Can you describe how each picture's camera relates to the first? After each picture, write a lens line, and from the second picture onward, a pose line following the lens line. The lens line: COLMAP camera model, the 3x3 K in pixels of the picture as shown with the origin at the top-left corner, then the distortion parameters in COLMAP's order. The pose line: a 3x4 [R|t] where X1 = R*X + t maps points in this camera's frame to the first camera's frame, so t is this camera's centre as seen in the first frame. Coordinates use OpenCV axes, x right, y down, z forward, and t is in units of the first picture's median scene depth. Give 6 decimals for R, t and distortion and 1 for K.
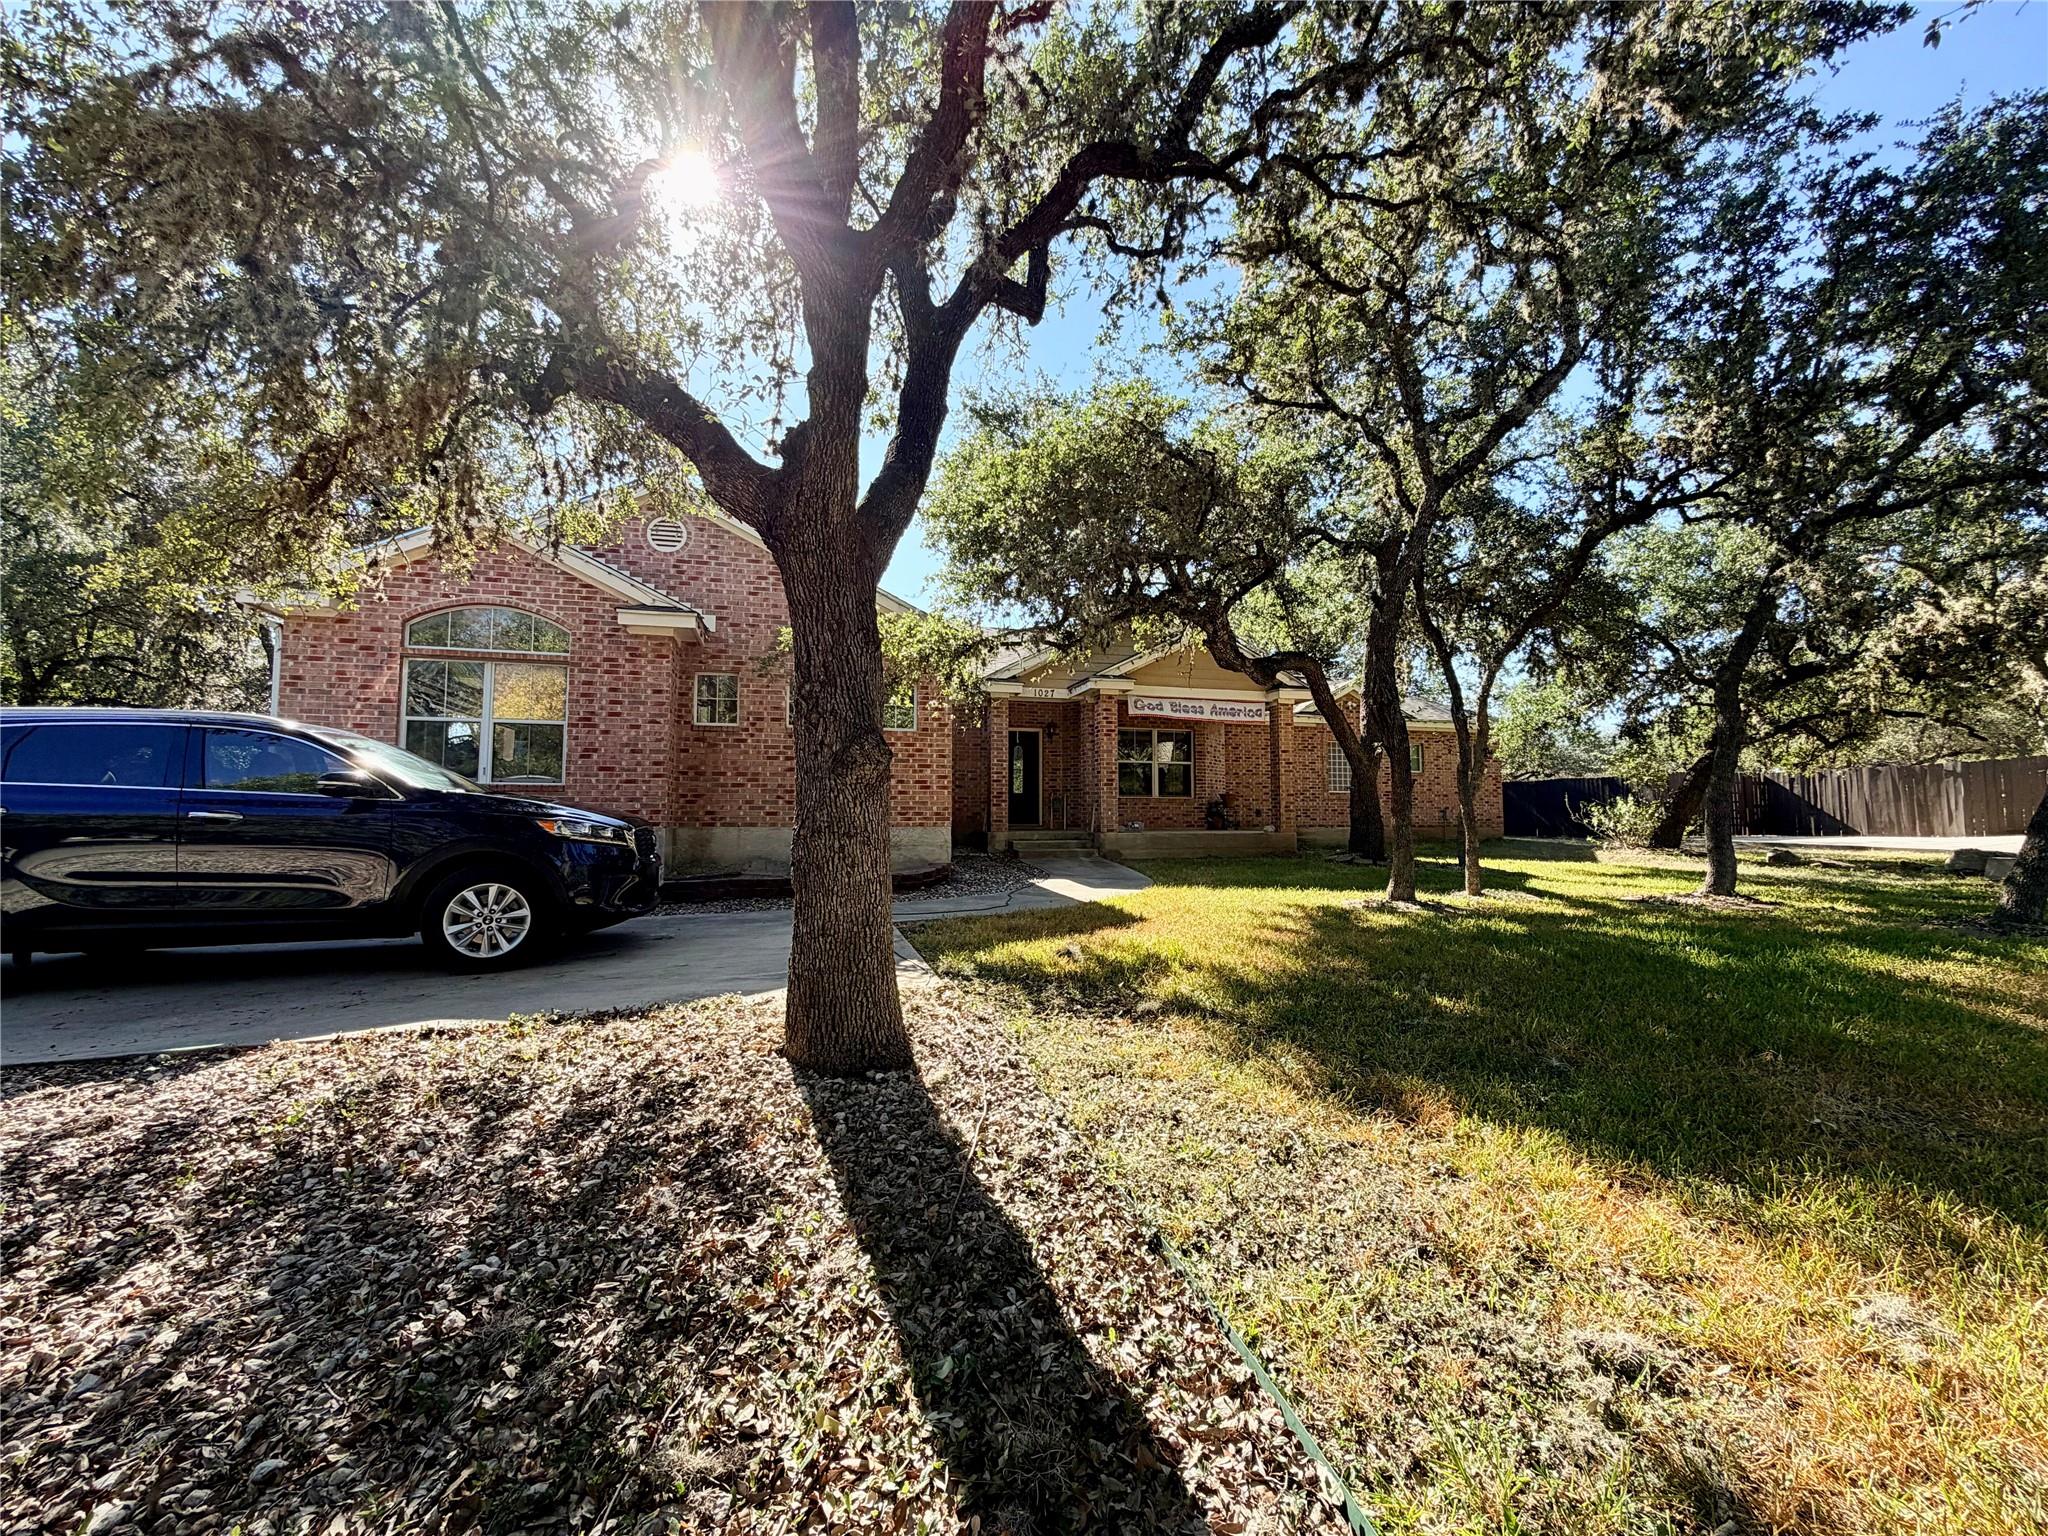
lens RADIAL K [[816.1, 0, 1021.7], [0, 816.1, 760.7], [0, 0, 1]] dist [-0.000673, 0.000054]
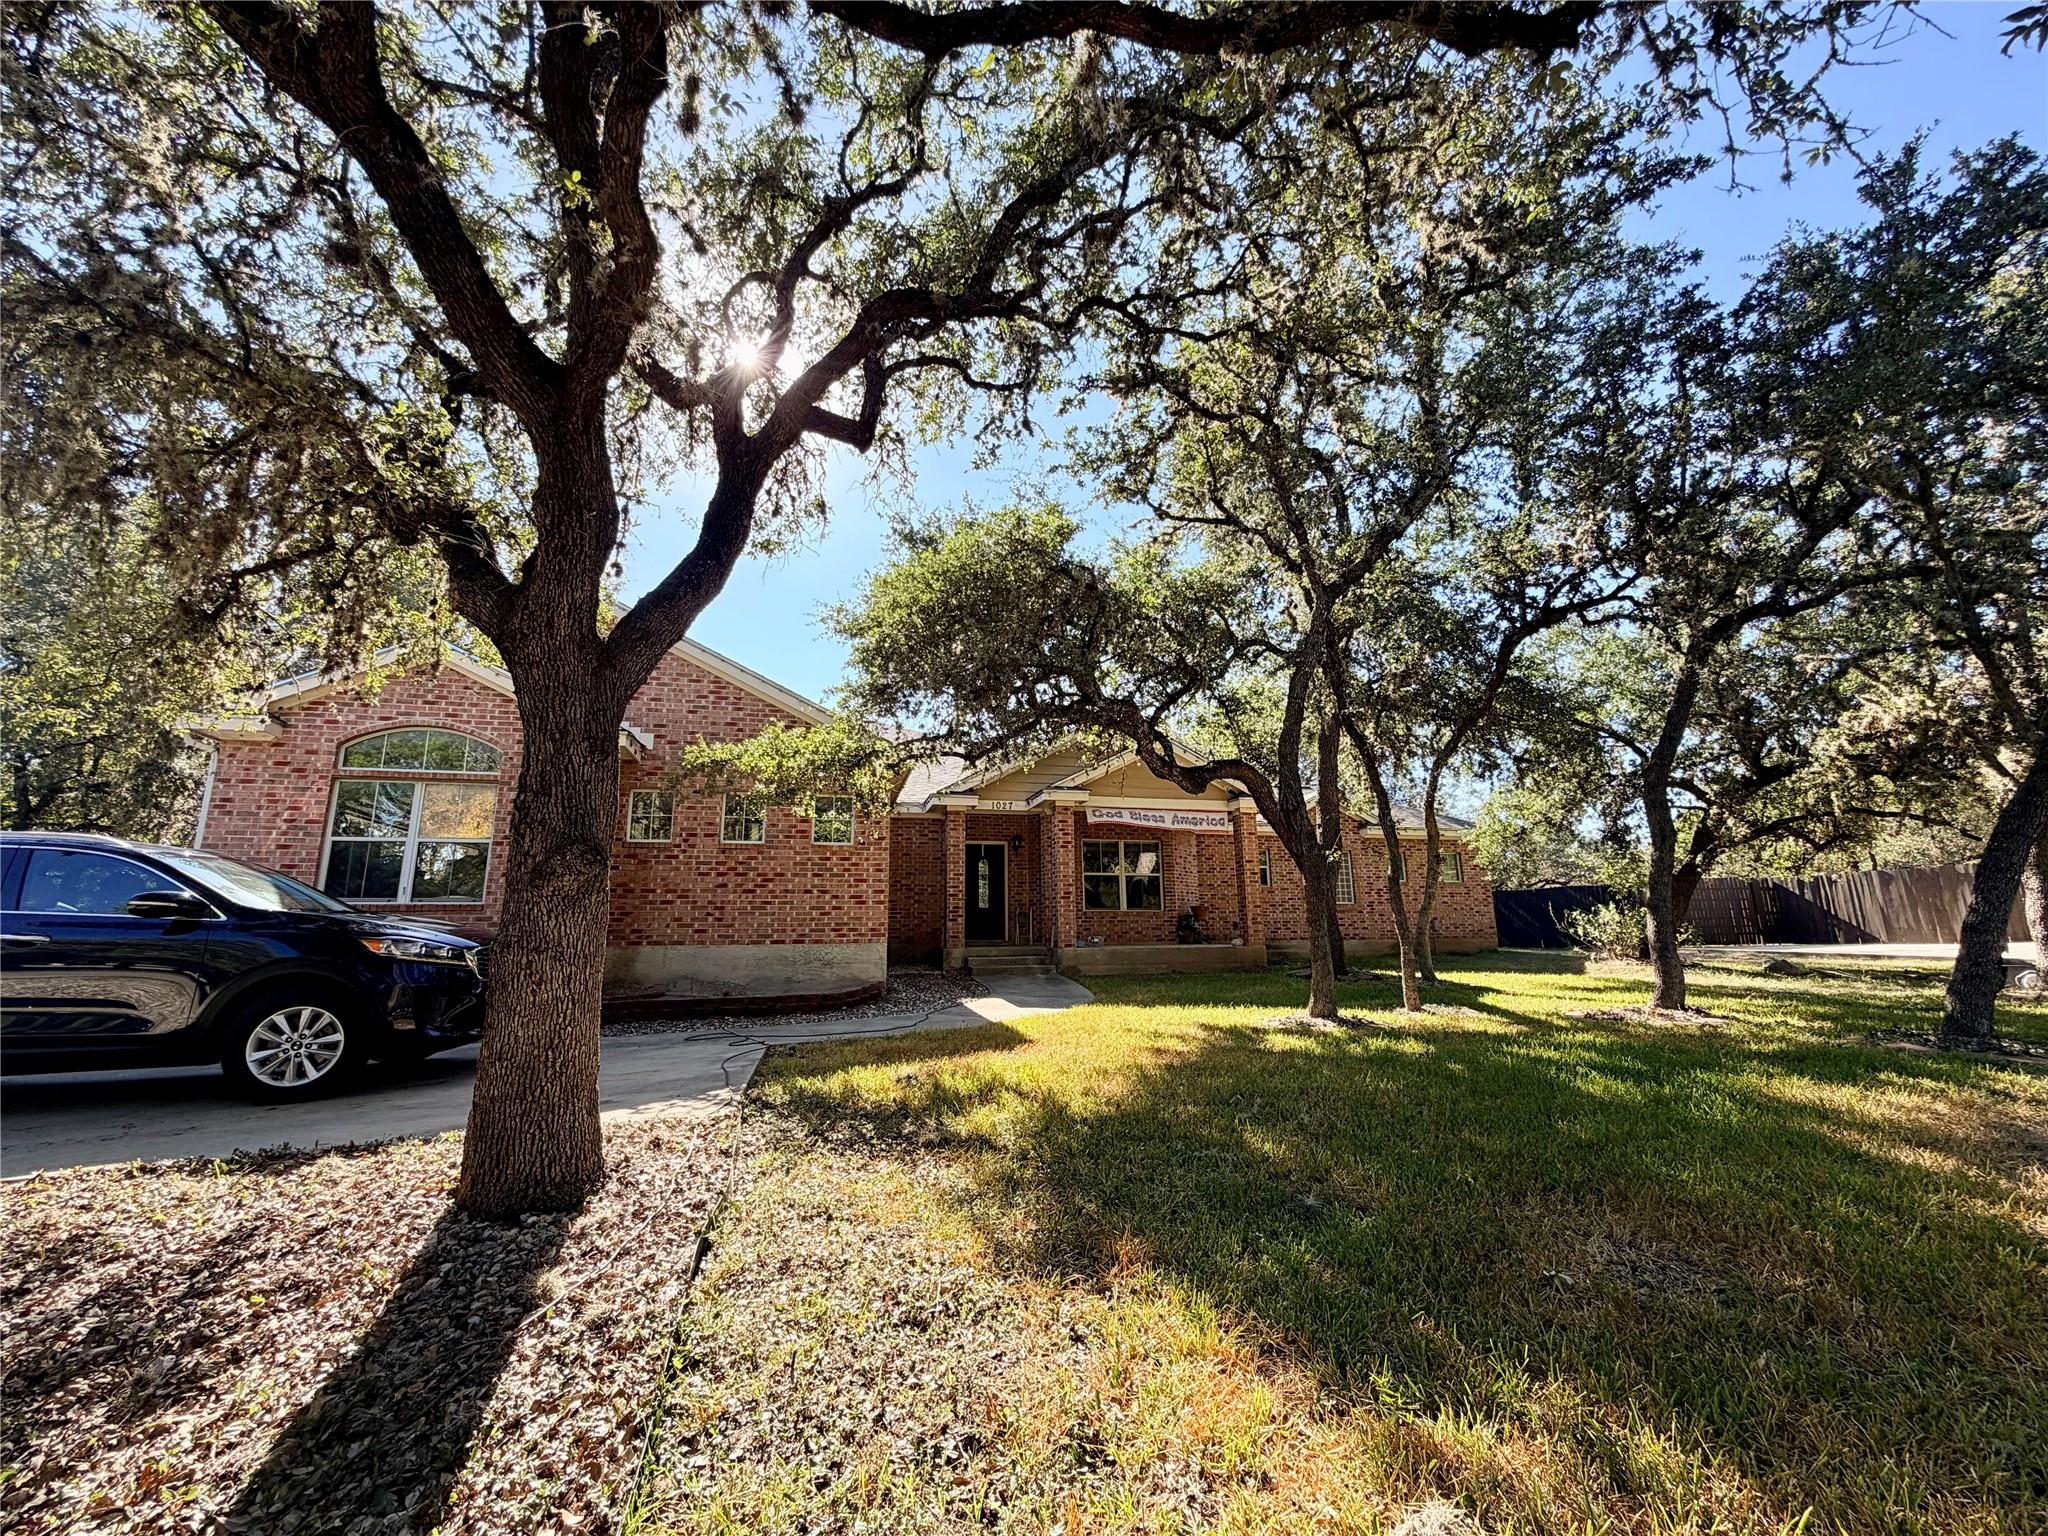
lens RADIAL K [[816.1, 0, 1027.0], [0, 816.1, 760.7], [0, 0, 1]] dist [-0.000673, 0.000054]
pose [[0.999625, -0.015282, -0.022720, 0.133633], [0.011977, 0.990209, -0.139079, 0.003686], [0.024623, 0.138755, 0.990021, 0.012570]]
